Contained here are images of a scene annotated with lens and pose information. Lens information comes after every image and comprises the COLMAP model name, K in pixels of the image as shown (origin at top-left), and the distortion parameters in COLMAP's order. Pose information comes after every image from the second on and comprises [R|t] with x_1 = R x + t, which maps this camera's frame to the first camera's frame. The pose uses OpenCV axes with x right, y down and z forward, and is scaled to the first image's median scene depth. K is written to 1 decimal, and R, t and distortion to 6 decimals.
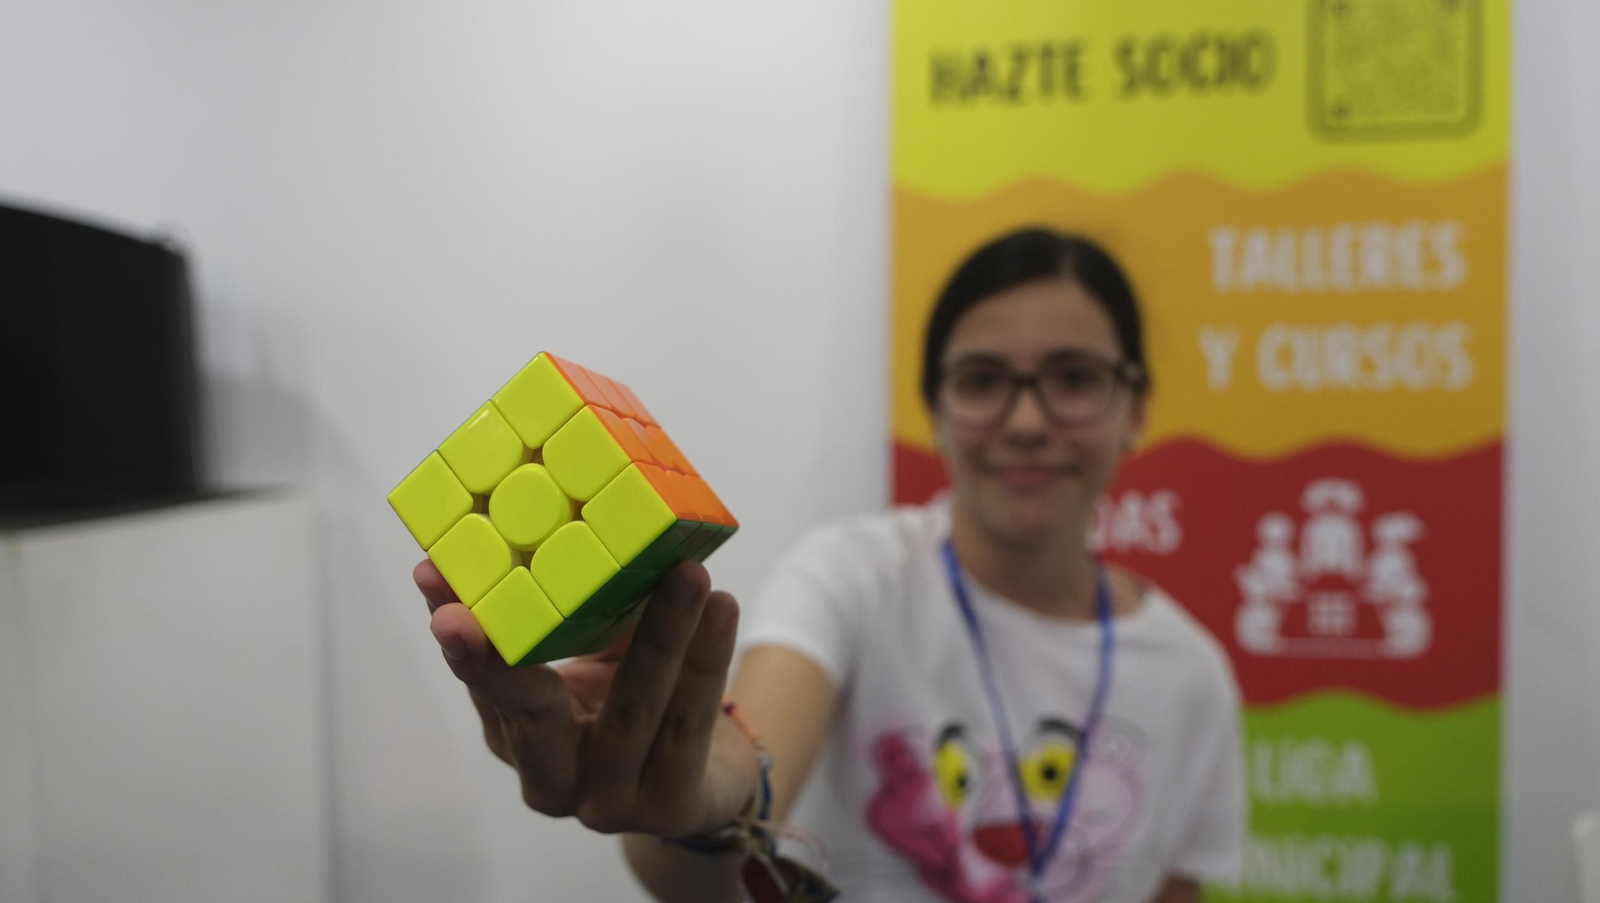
lens RADIAL K [[1087.0, 0, 798.1], [0, 1087.0, 440.0], [0, 0, 1]] dist [-0.010495, -0.005564]
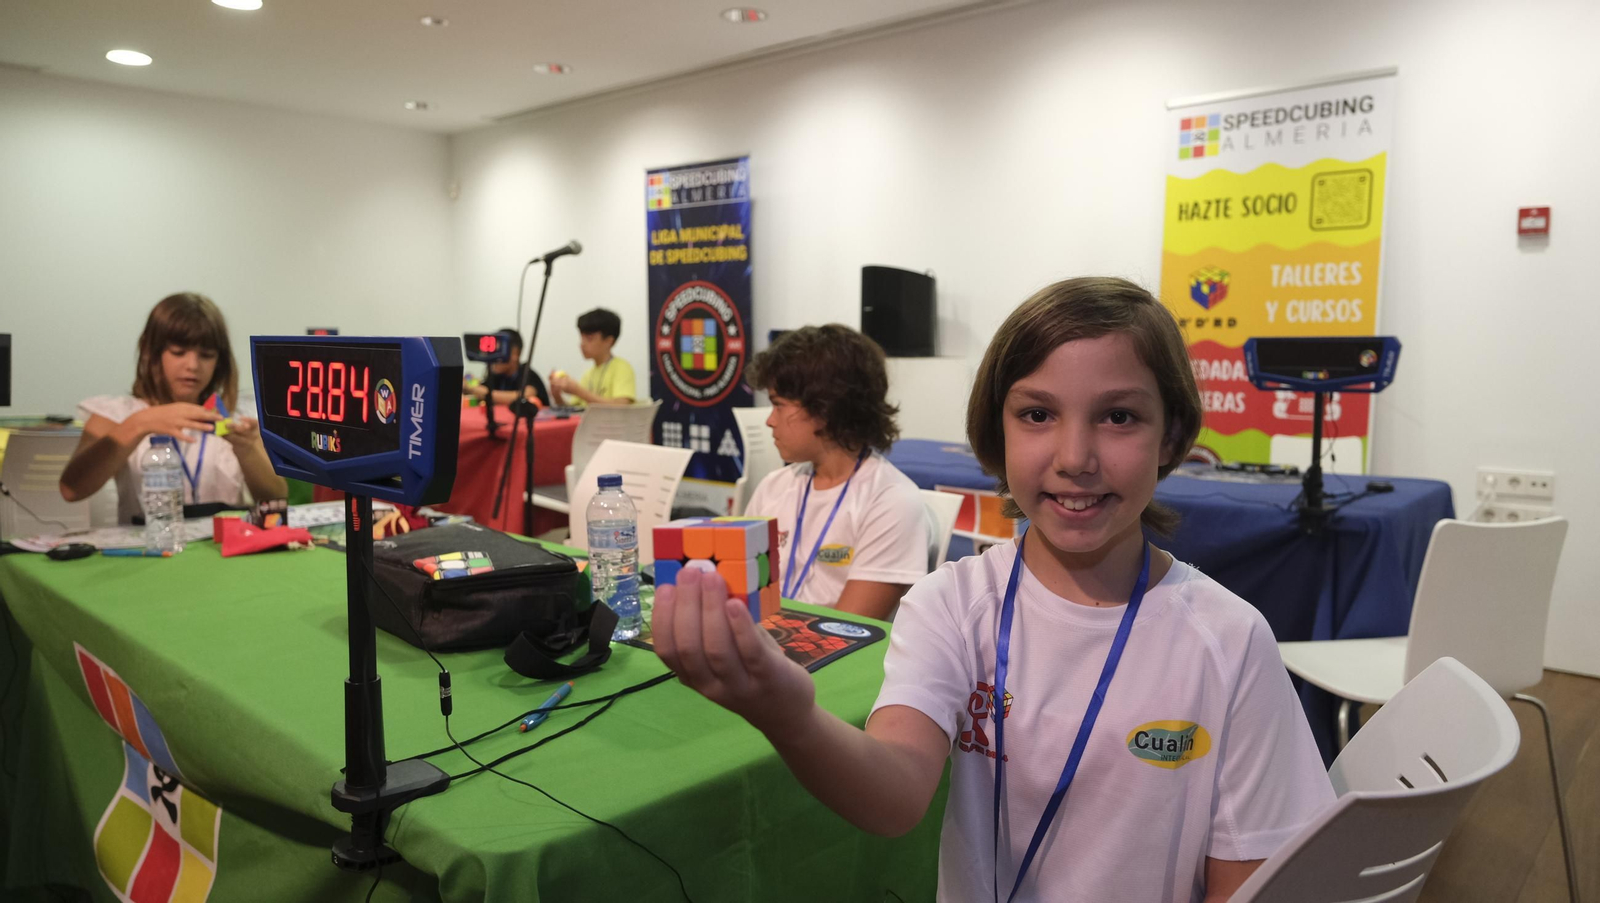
lens RADIAL K [[1087.0, 0, 810.2], [0, 1087.0, 428.1], [0, 0, 1]] dist [-0.010495, -0.005564]
pose [[0.836573, 0.057980, -0.544778, 0.934739], [-0.049067, 0.998317, 0.030900, 0.194237], [0.545653, 0.000880, 0.838011, -1.968028]]
